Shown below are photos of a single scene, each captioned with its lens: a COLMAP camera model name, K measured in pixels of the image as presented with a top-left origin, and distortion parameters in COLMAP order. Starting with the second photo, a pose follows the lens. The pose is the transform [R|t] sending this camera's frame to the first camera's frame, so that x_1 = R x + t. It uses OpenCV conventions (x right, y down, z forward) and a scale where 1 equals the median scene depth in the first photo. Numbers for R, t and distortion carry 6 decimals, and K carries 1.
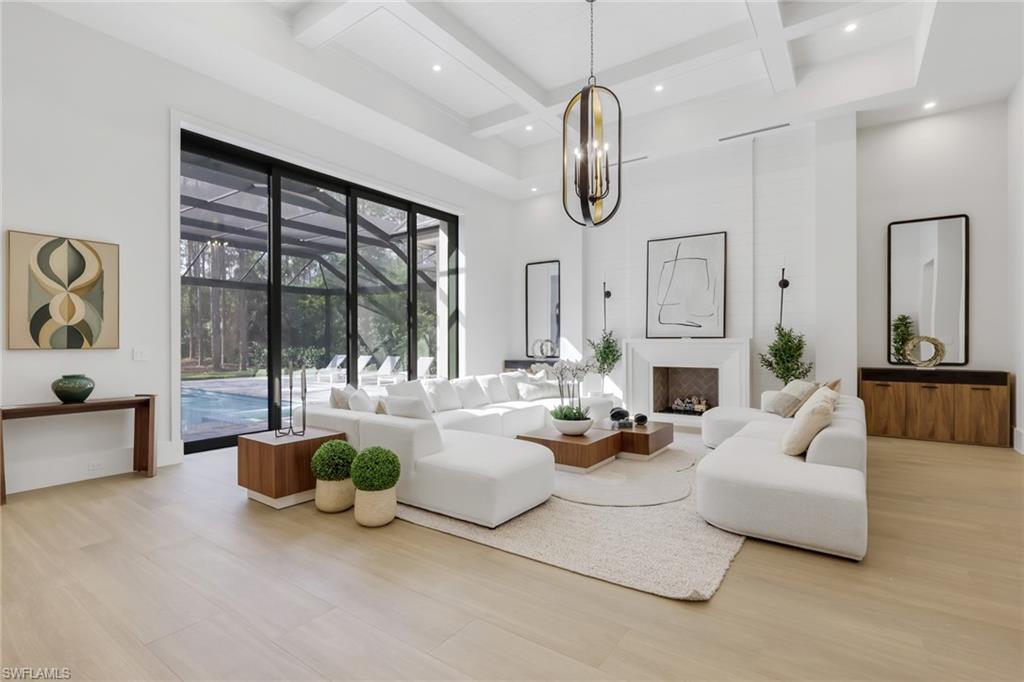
lens RADIAL K [[483.5, 0, 539.9], [0, 483.5, 331.9], [0, 0, 1]] dist [-0.007817, 0.001187]
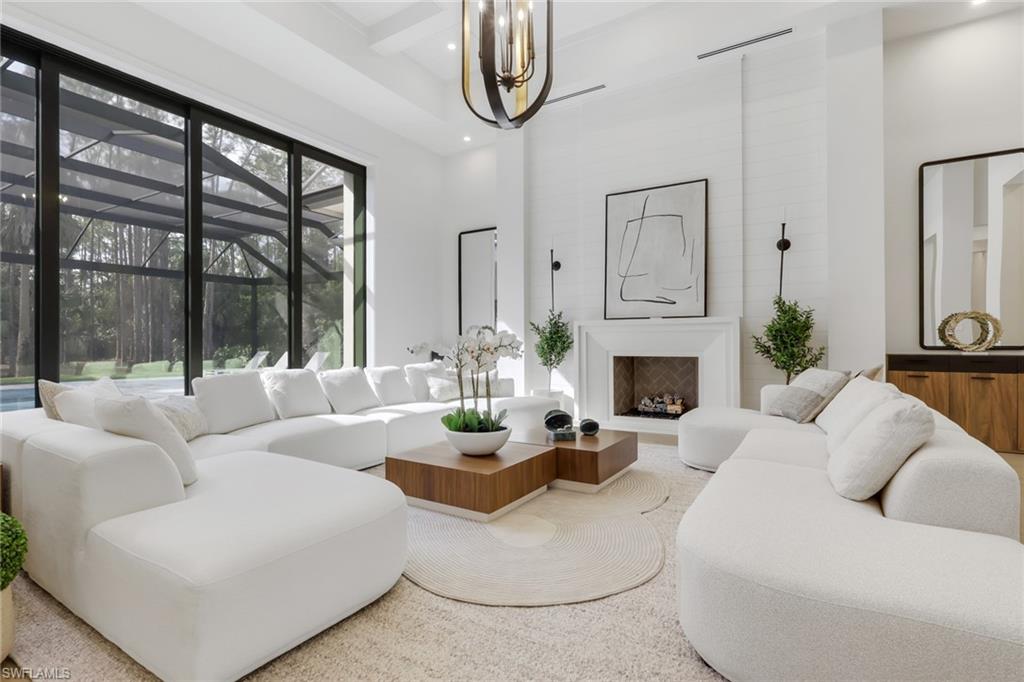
lens RADIAL K [[483.5, 0, 525.5], [0, 483.5, 334.4], [0, 0, 1]] dist [-0.007817, 0.001187]
pose [[0.999556, -0.004462, 0.029472, 0.082519], [0.004417, 0.999989, 0.001584, 0.040501], [-0.029479, -0.001453, 0.999564, 0.269014]]
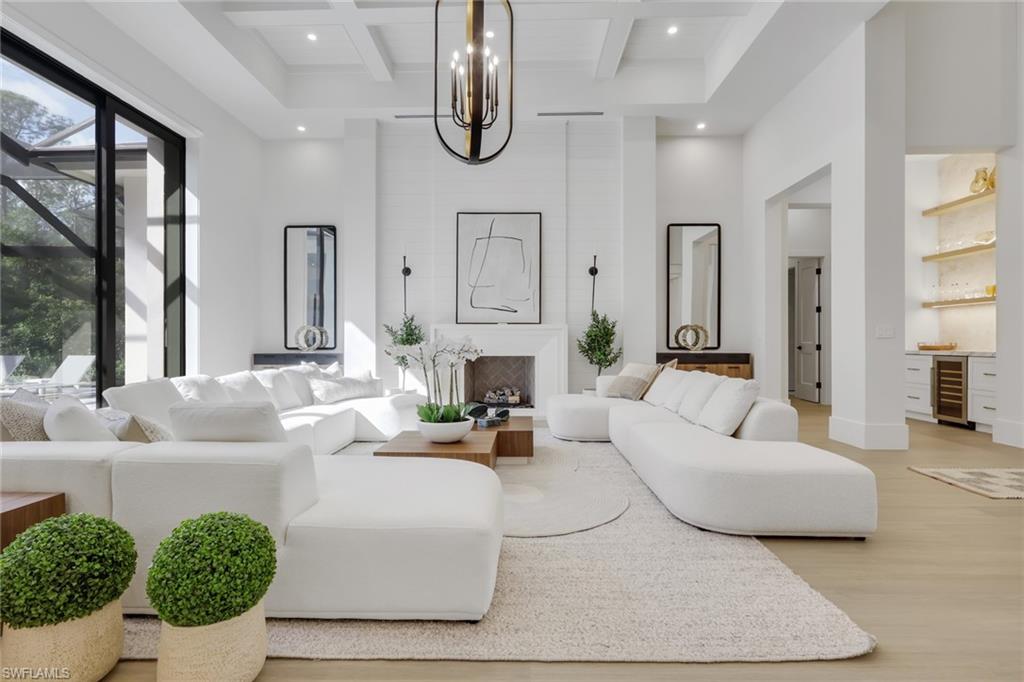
lens RADIAL K [[483.5, 0, 525.4], [0, 483.5, 332.1], [0, 0, 1]] dist [-0.007817, 0.001187]
pose [[0.841882, 0.010057, 0.539568, -0.166442], [-0.008788, 0.999949, -0.004926, 0.036117], [-0.539590, -0.000595, 0.841928, 0.236782]]
